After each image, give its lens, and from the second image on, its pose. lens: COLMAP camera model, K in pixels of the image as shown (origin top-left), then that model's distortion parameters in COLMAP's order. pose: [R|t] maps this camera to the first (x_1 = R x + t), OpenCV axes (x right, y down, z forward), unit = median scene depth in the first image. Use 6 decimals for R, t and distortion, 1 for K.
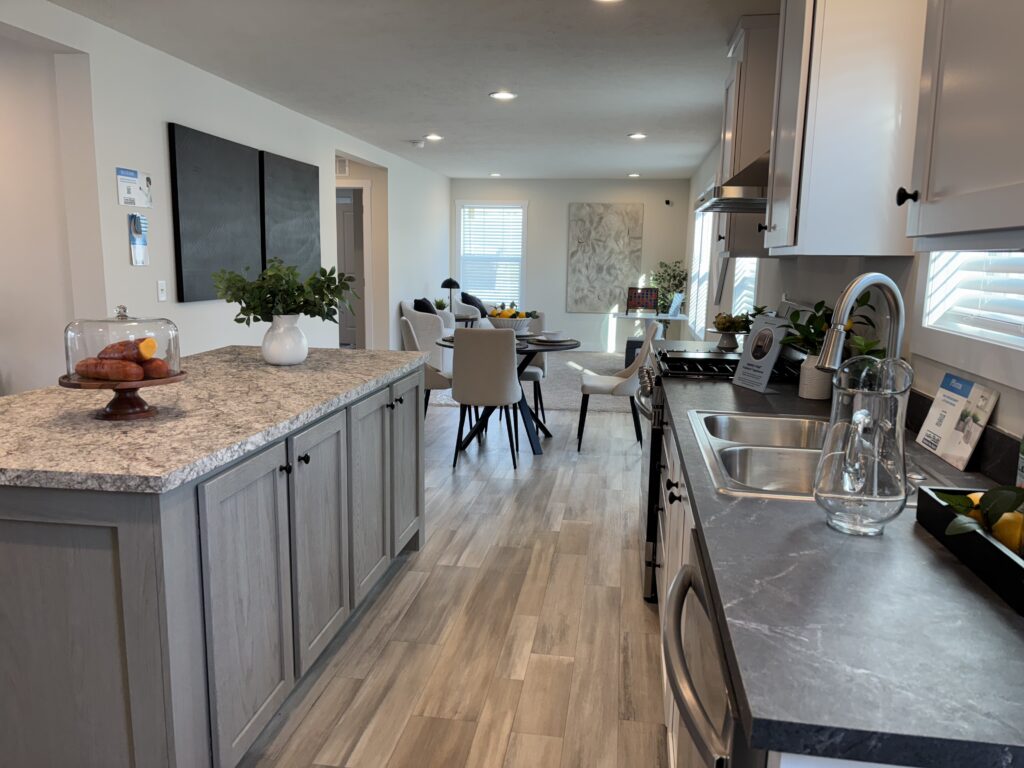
lens RADIAL K [[779.4, 0, 515.8], [0, 779.4, 398.7], [0, 0, 1]] dist [0.060901, -0.050861]
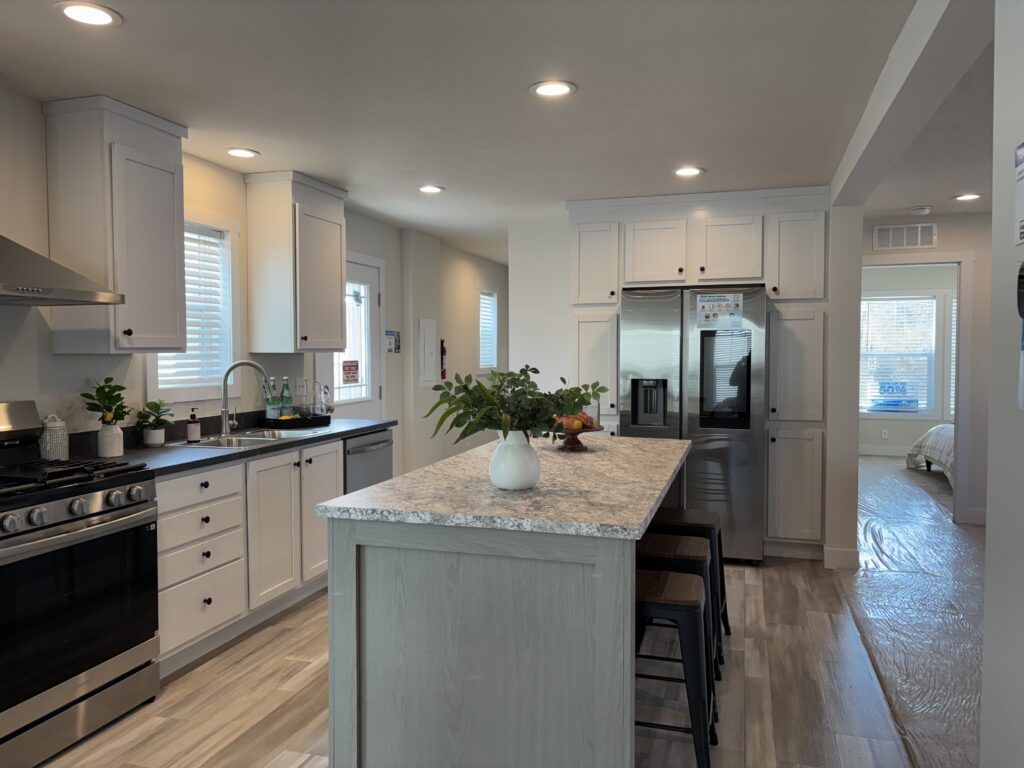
lens RADIAL K [[779.4, 0, 512.1], [0, 779.4, 382.5], [0, 0, 1]] dist [0.060901, -0.050861]
pose [[-0.988569, -0.022124, 0.149136, -0.484362], [0.011144, 0.975747, 0.218619, -0.399161], [-0.150356, 0.217782, -0.964347, 2.085095]]
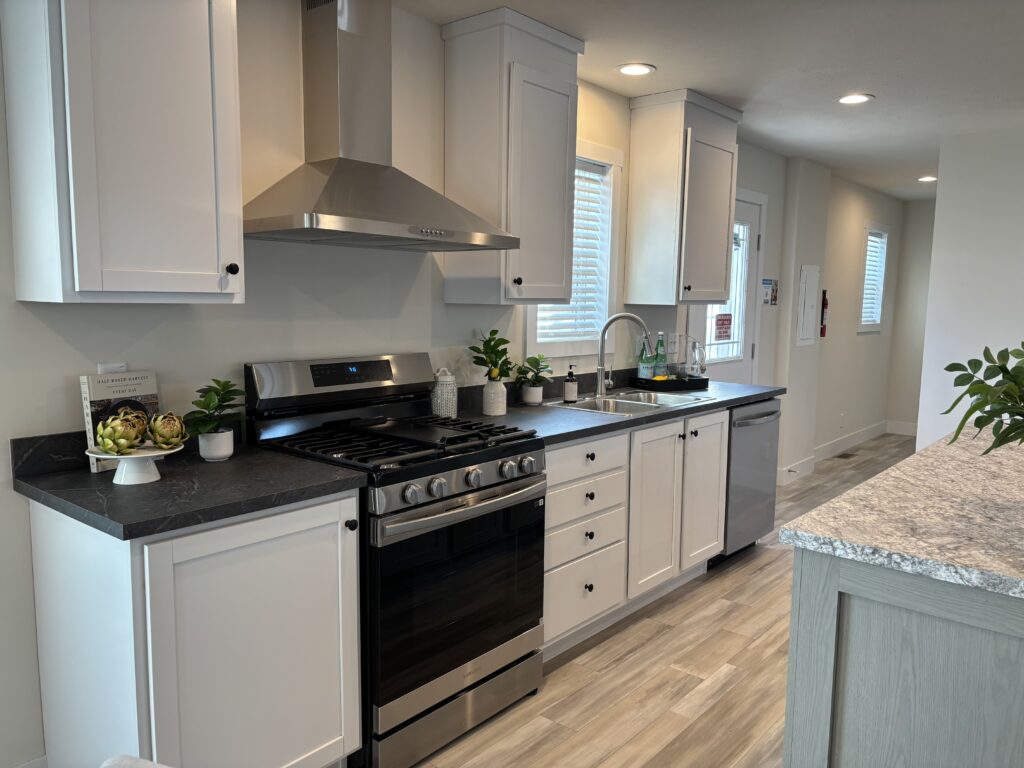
lens RADIAL K [[779.4, 0, 506.4], [0, 779.4, 386.8], [0, 0, 1]] dist [0.060901, -0.050861]
pose [[-0.846142, -0.094739, 0.524470, -0.276759], [0.062004, 0.959893, 0.273425, -0.369724], [-0.529339, 0.263875, -0.806331, 1.898198]]
